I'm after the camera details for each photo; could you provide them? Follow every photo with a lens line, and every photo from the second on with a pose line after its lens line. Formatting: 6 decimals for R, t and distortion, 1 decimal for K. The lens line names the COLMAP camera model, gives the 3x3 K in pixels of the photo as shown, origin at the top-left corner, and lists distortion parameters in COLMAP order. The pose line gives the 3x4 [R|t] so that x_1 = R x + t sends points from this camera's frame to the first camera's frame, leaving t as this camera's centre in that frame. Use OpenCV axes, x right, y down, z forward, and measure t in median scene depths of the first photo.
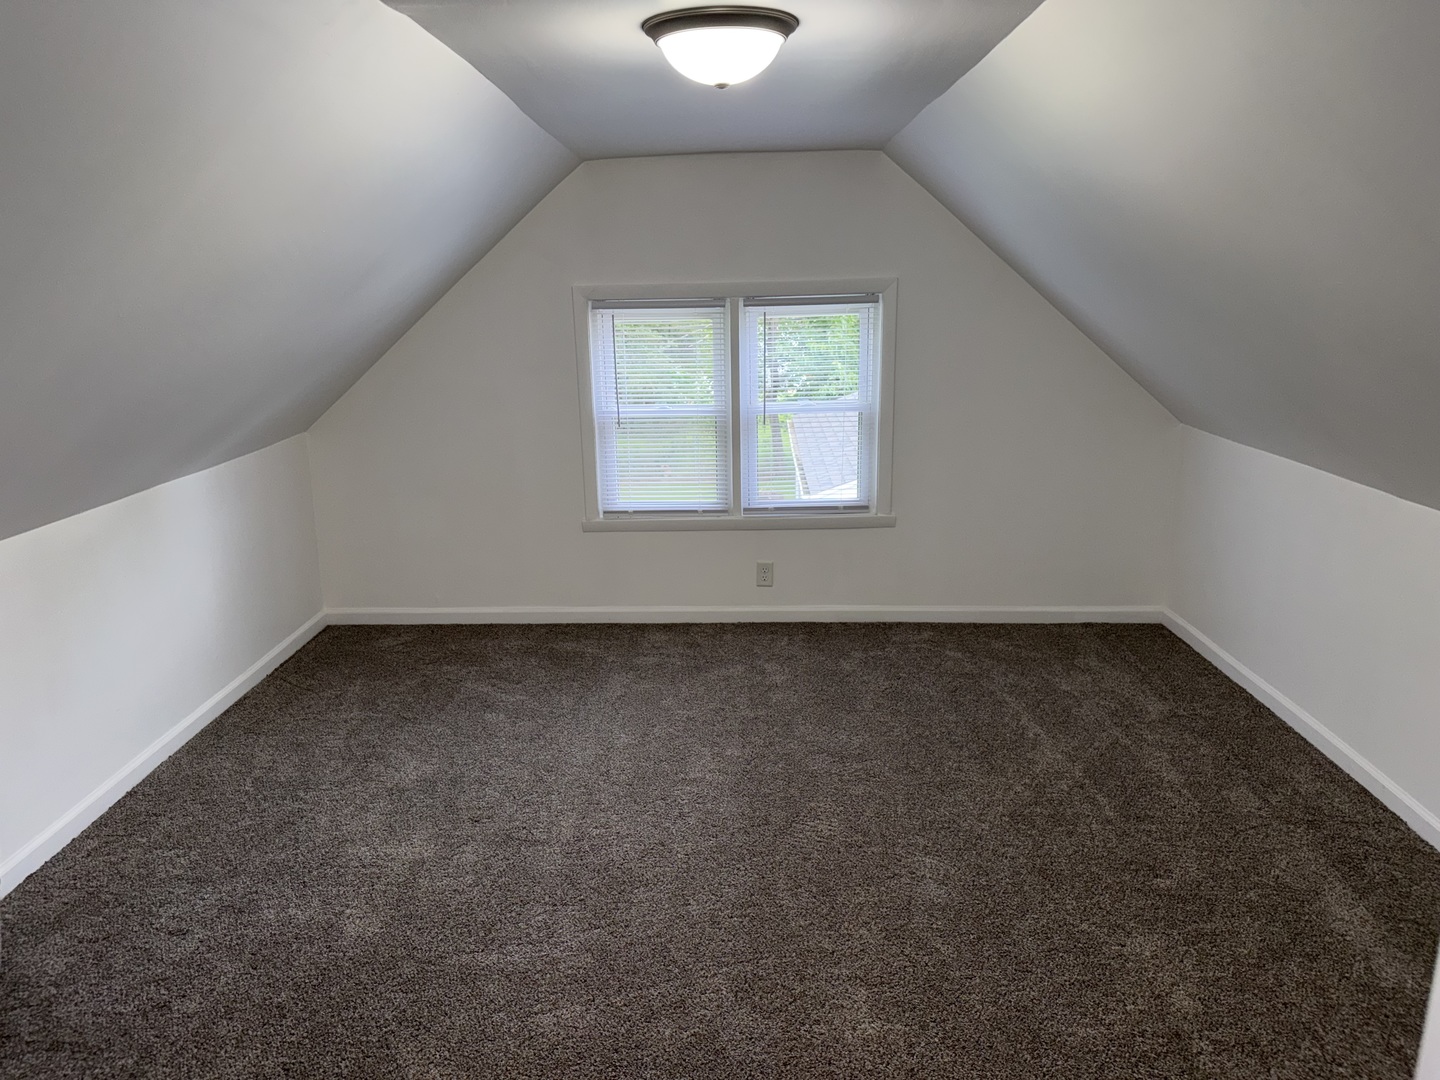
lens RADIAL K [[1005.0, 0, 713.2], [0, 1005.0, 549.4], [0, 0, 1]] dist [0.171738, -0.297821]
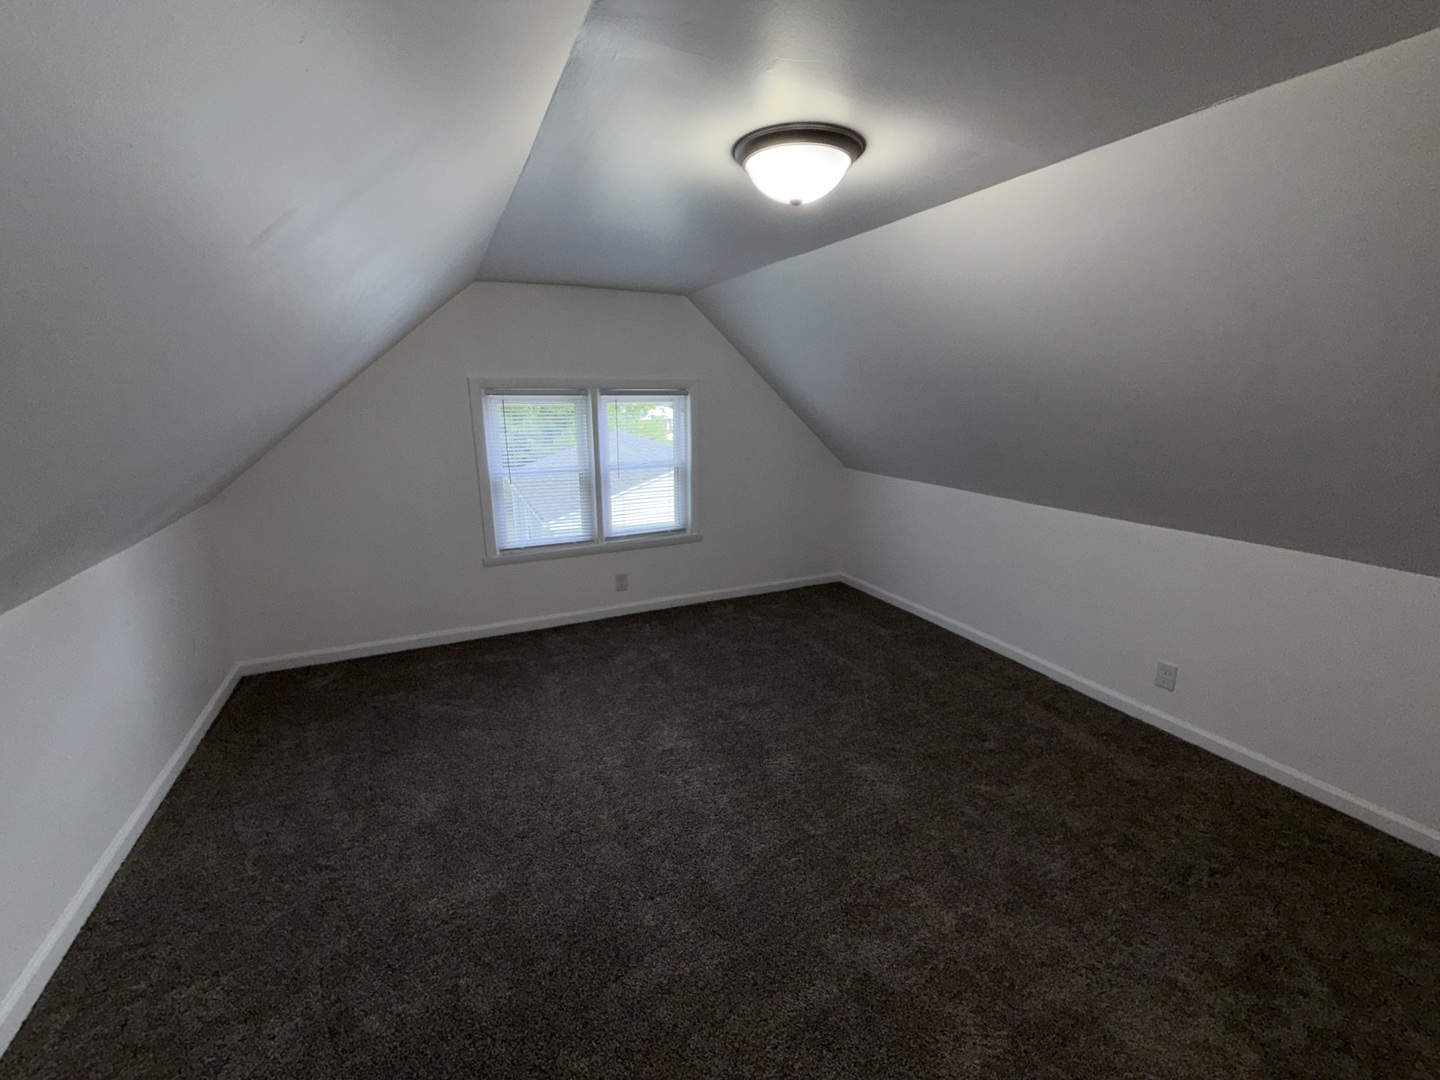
lens RADIAL K [[577.1, 0, 720.0], [0, 577.1, 540.0], [0, 0, 1]] dist [0.008710, -0.000133]
pose [[0.886638, -0.092157, 0.453189, -0.204616], [0.096887, 0.995213, 0.012825, -0.034039], [-0.452201, 0.032537, 0.891322, 0.217316]]
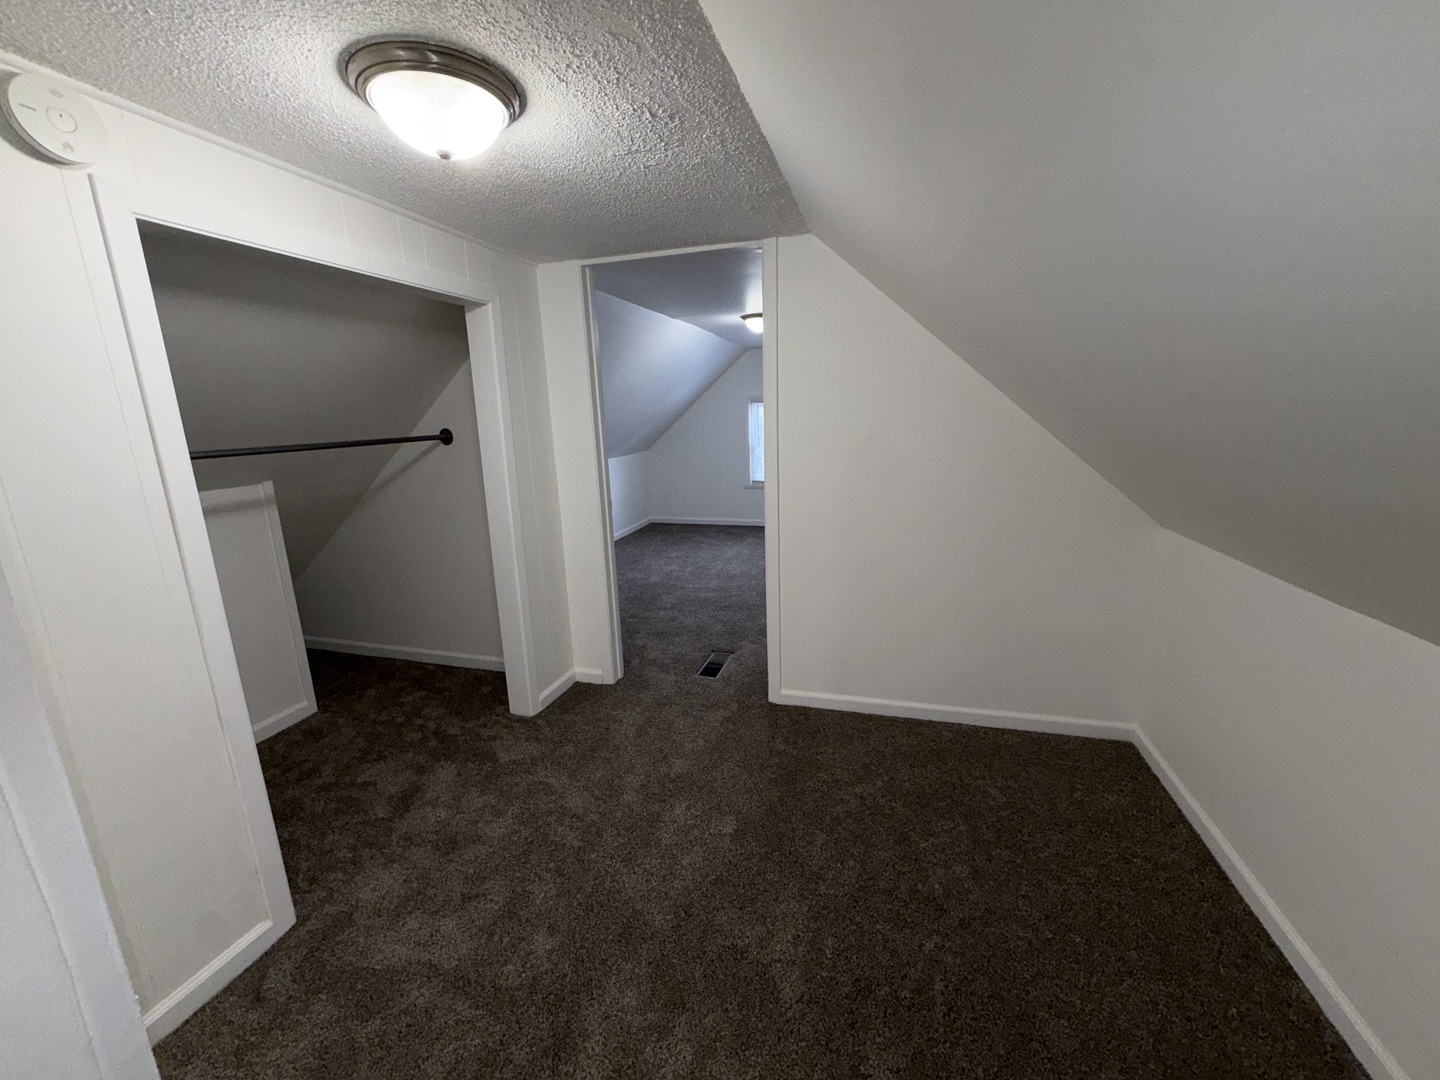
lens RADIAL K [[577.1, 0, 720.0], [0, 577.1, 540.0], [0, 0, 1]] dist [0.008710, -0.000133]
pose [[0.967513, 0.044233, -0.248923, 0.191385], [-0.052561, 0.998255, -0.026908, 0.160020], [0.247298, 0.039118, 0.968149, -0.457576]]
